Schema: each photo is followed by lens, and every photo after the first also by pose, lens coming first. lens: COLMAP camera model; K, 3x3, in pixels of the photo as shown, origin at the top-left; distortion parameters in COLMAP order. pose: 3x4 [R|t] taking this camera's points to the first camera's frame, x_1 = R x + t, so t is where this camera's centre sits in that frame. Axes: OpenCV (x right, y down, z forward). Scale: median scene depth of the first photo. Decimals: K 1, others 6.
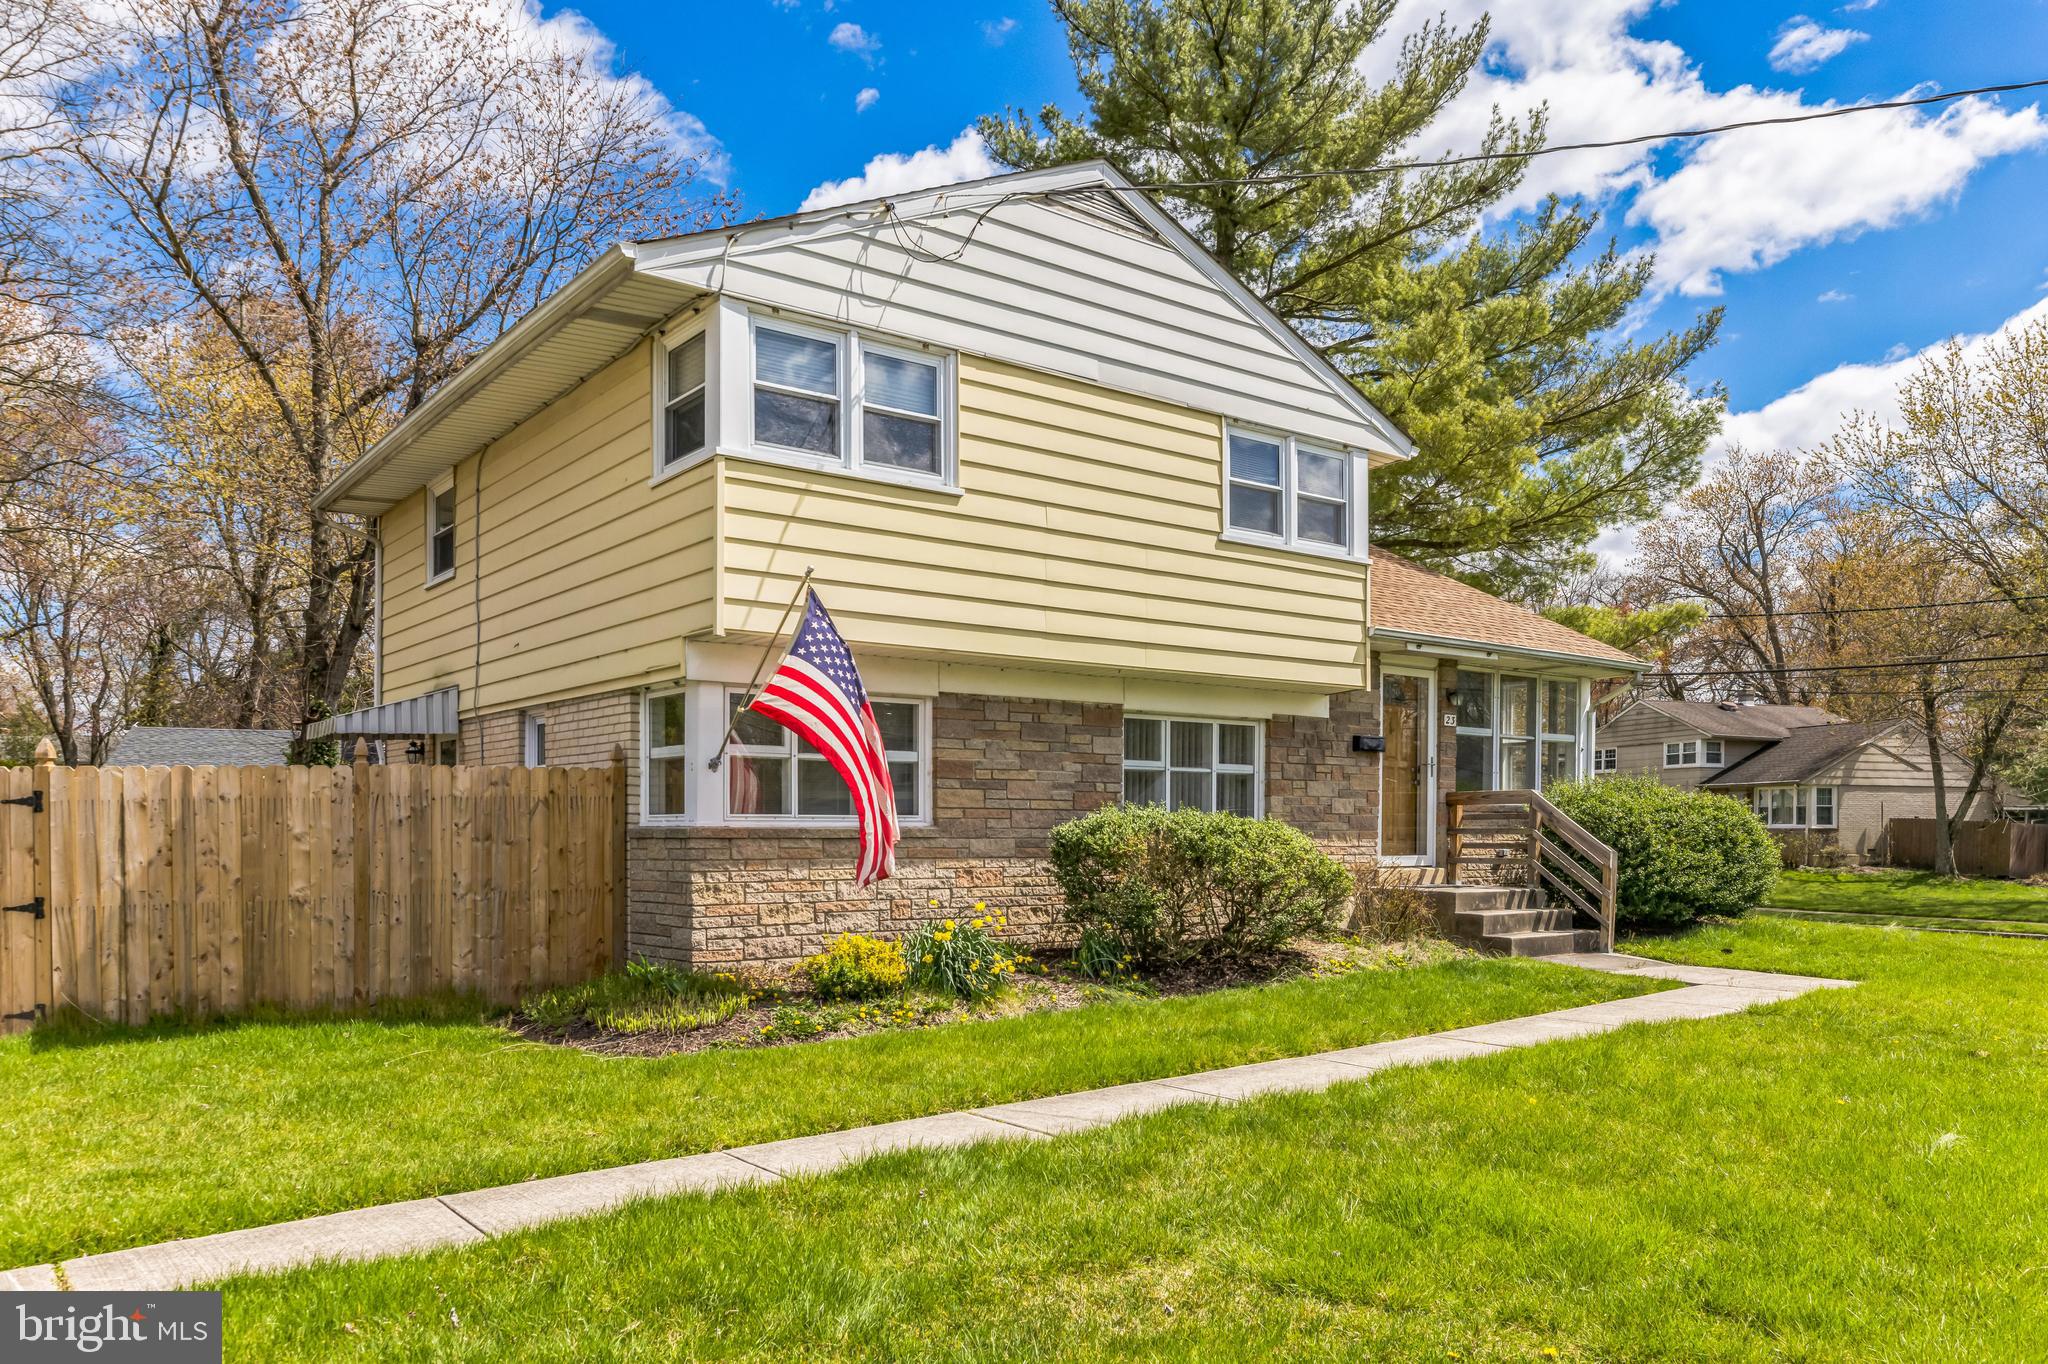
lens RADIAL K [[1423.9, 0, 1028.0], [0, 1423.9, 854.5], [0, 0, 1]] dist [0.004051, 0.001002]
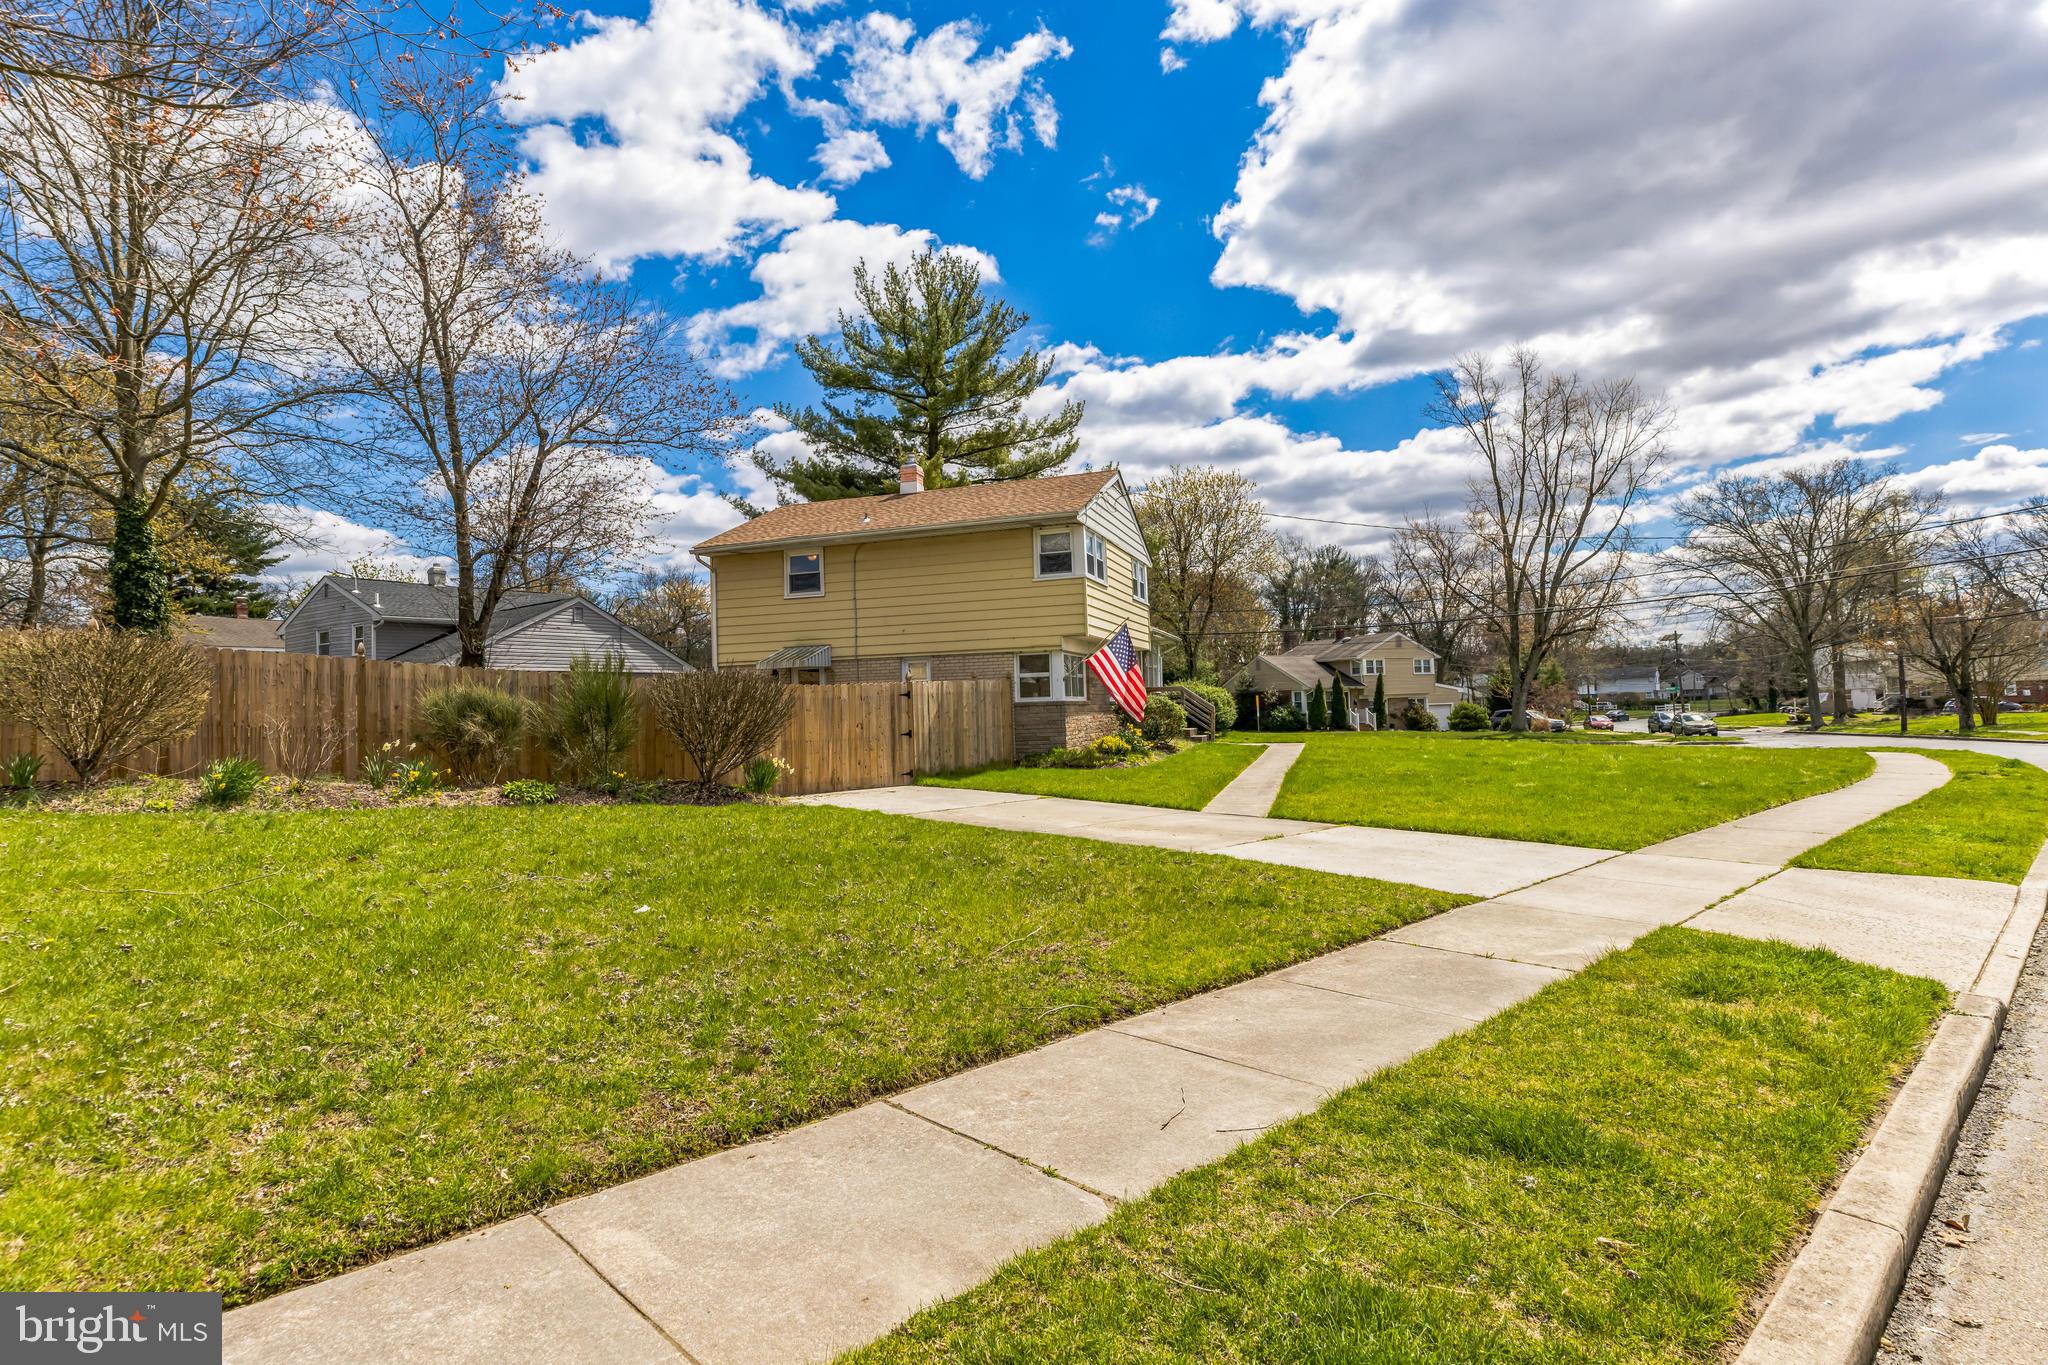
lens RADIAL K [[1047.6, 0, 1022.9], [0, 1047.6, 759.5], [0, 0, 1]] dist [0.000302, -0.000060]
pose [[0.813597, -0.053180, 0.578992, -1.417293], [0.043126, 0.998585, 0.031118, 0.027314], [-0.579827, -0.000348, 0.814739, -0.641447]]
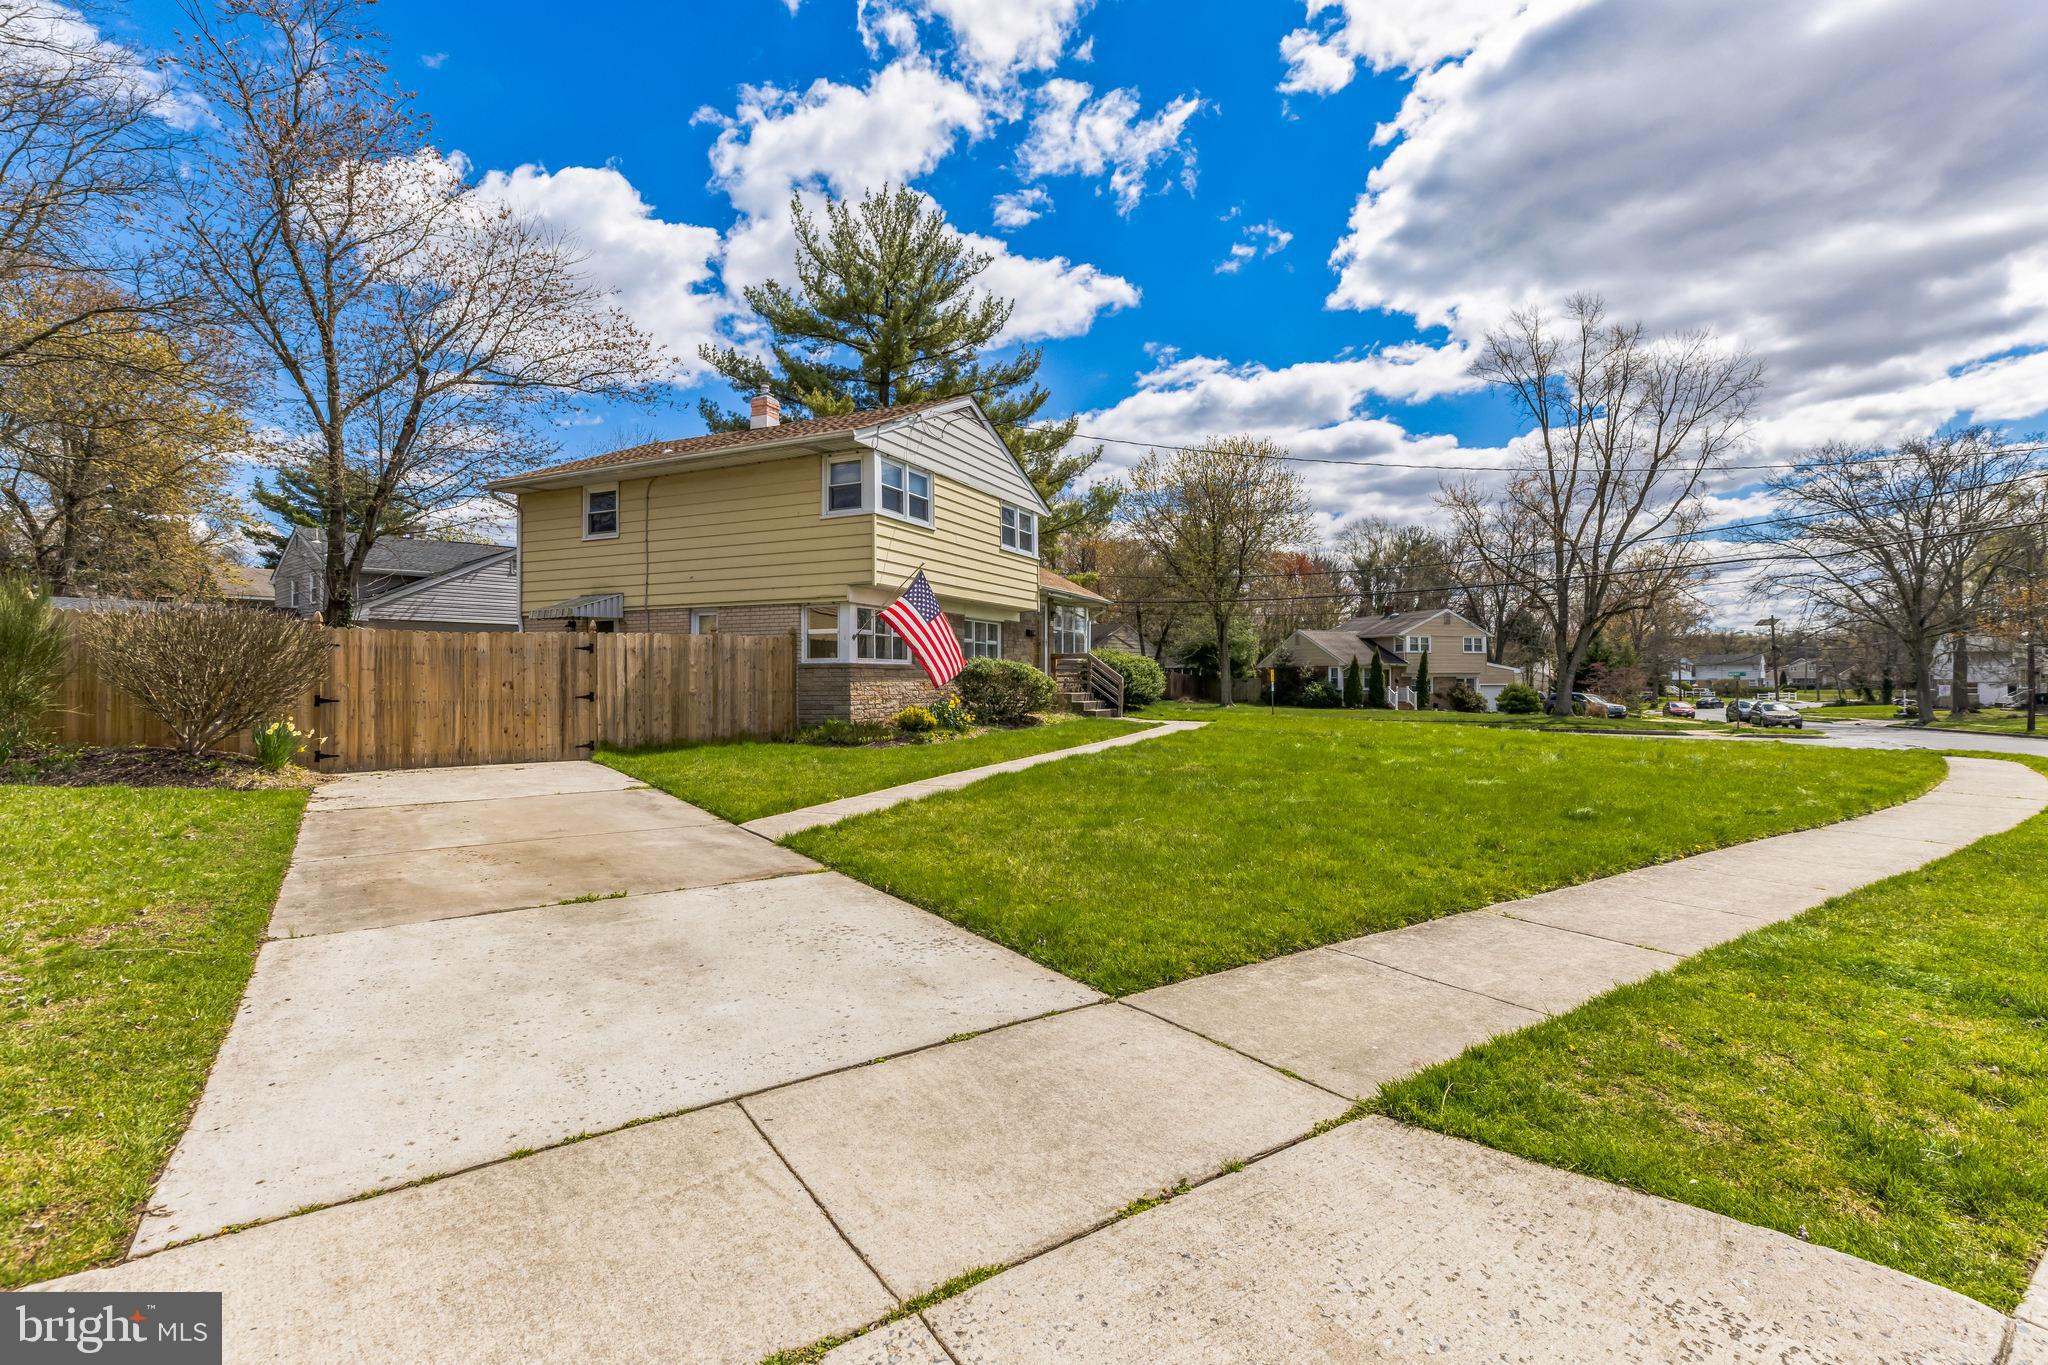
lens RADIAL K [[929.9, 0, 1015.3], [0, 929.9, 678.2], [0, 0, 1]] dist [0.001859, 0.000366]
pose [[0.887723, -0.001228, 0.460376, -0.647745], [0.011760, 0.999731, -0.020010, 0.037657], [-0.460228, 0.023178, 0.887498, -0.478665]]
